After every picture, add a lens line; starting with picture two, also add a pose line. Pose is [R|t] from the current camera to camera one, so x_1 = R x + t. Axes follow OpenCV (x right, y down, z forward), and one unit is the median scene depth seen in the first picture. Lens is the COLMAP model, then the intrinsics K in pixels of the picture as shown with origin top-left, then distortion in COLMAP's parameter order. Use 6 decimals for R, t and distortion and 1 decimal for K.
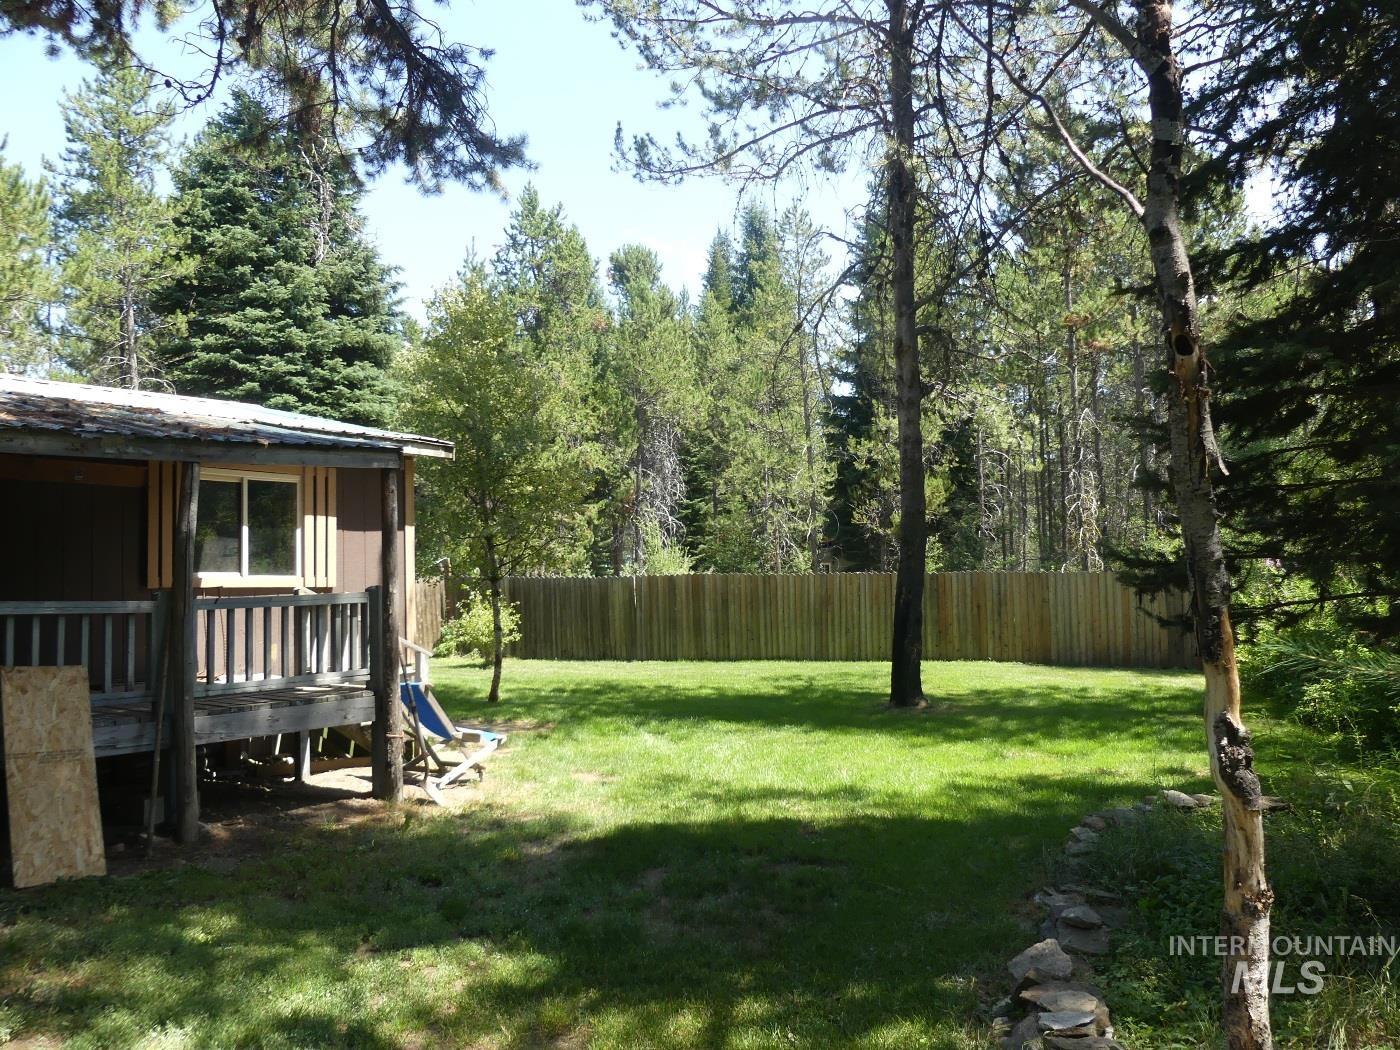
lens RADIAL K [[1118.4, 0, 699.1], [0, 1118.4, 526.3], [0, 0, 1]] dist [-0.018243, 0.000750]
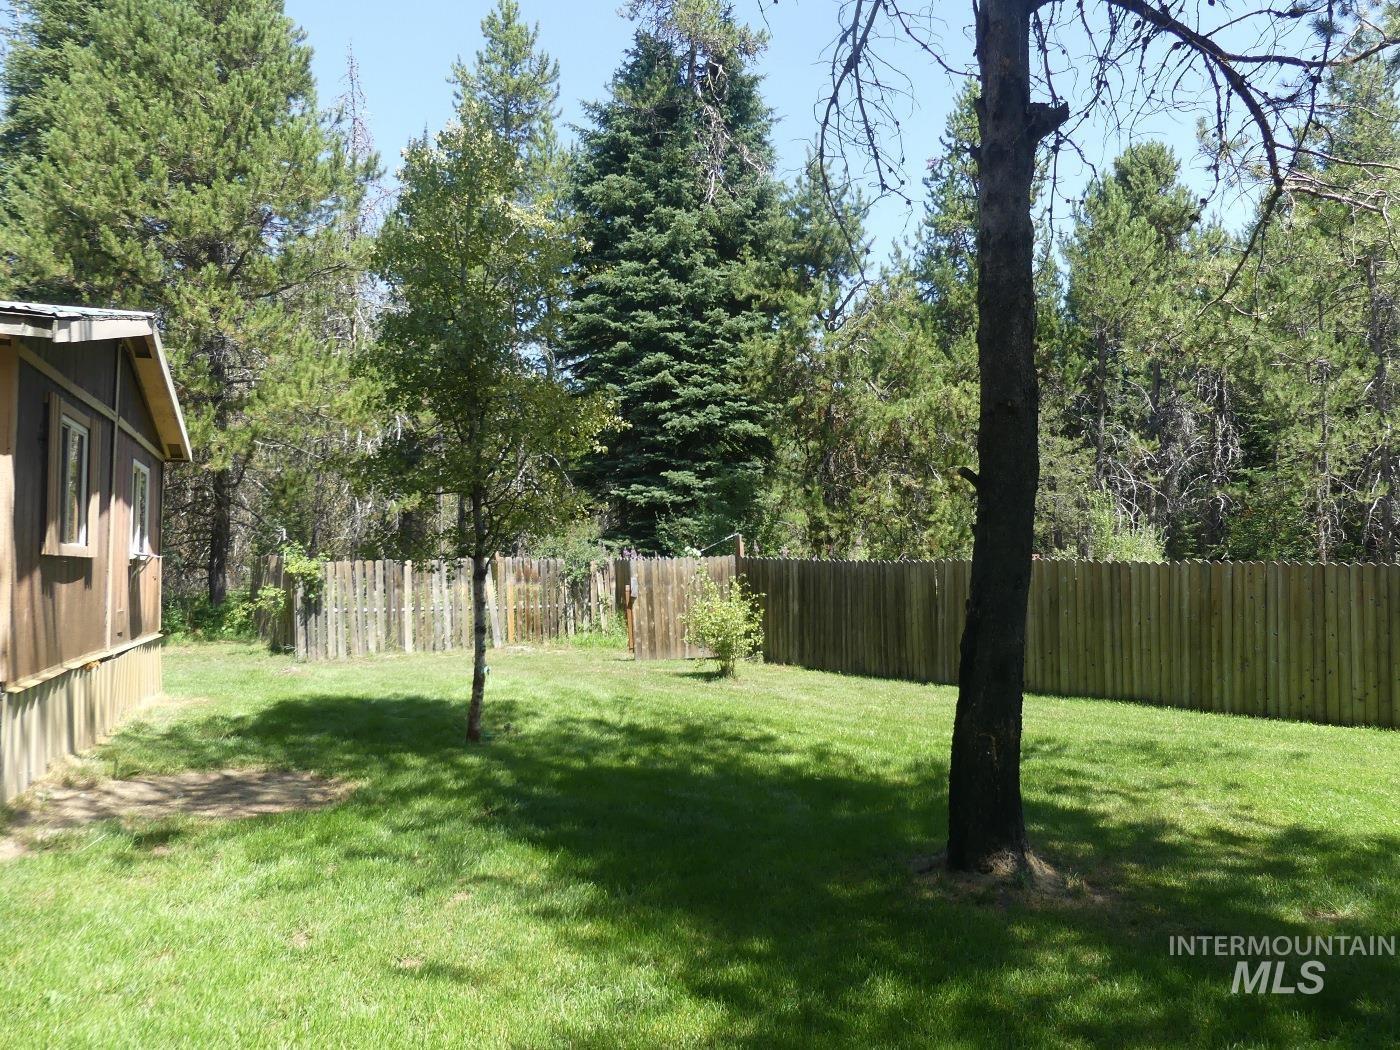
lens RADIAL K [[1118.4, 0, 701.7], [0, 1118.4, 521.4], [0, 0, 1]] dist [-0.018243, 0.000750]
pose [[0.847907, 0.003462, -0.530134, 0.135677], [0.000937, 0.999967, 0.008030, 0.010601], [0.530145, -0.007306, 0.847876, 0.248096]]
